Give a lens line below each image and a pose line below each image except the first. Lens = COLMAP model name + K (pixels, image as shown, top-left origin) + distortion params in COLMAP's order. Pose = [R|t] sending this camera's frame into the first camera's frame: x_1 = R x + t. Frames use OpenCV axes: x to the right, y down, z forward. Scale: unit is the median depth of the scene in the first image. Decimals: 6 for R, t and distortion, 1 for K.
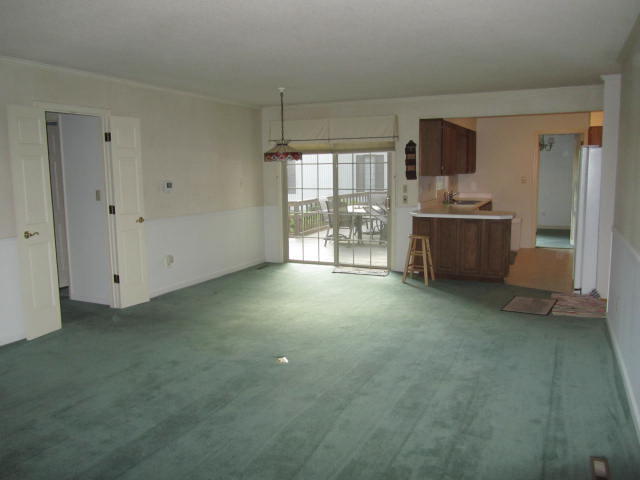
lens RADIAL K [[519.5, 0, 321.6], [0, 519.5, 240.2], [0, 0, 1]] dist [-0.042892, 0.001619]
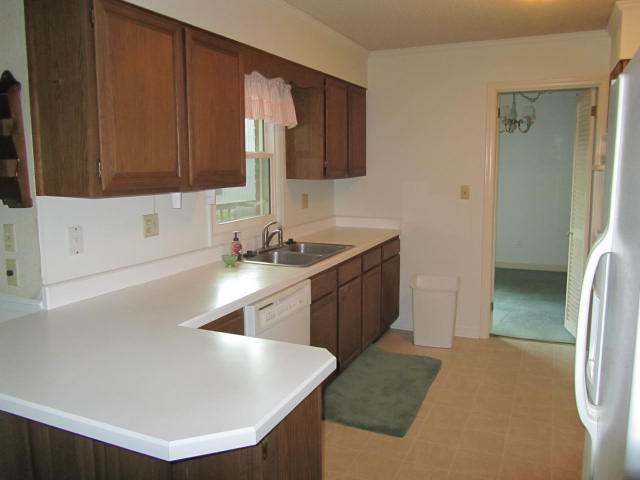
lens RADIAL K [[519.5, 0, 318.9], [0, 519.5, 239.5], [0, 0, 1]] dist [-0.042892, 0.001619]
pose [[0.999943, 0.002339, 0.010419, 0.252911], [-0.002436, 0.999954, 0.009322, -0.076136], [-0.010397, -0.009347, 0.999902, 0.530639]]
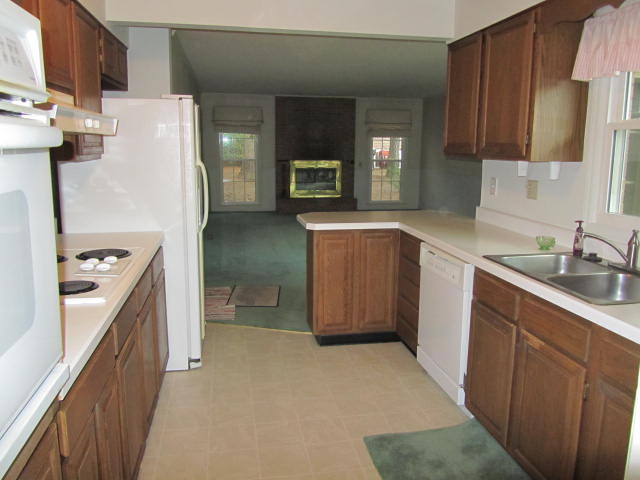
lens RADIAL K [[519.5, 0, 321.9], [0, 519.5, 238.3], [0, 0, 1]] dist [-0.042892, 0.001619]
pose [[-0.809981, 0.097895, -0.578228, 0.471633], [-0.081462, 0.957630, 0.276241, -0.132164], [0.580771, 0.270853, -0.767687, 1.000564]]
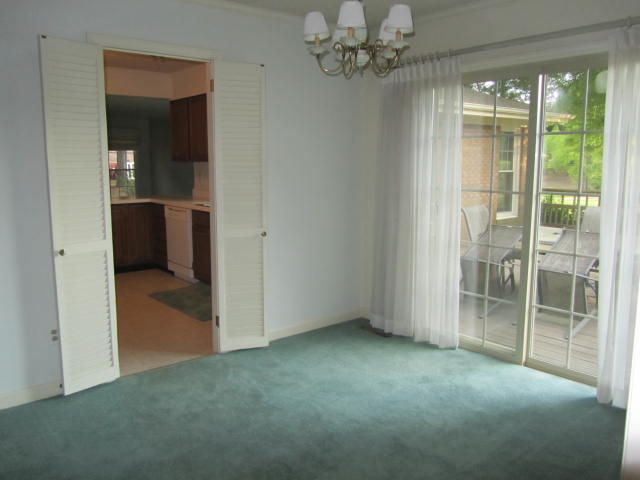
lens RADIAL K [[519.5, 0, 318.5], [0, 519.5, 238.3], [0, 0, 1]] dist [-0.042892, 0.001619]
pose [[-0.421234, 0.138480, -0.896318, 0.748424], [-0.114874, 0.972169, 0.204185, -0.156551], [0.899648, 0.188973, -0.393603, 1.231525]]
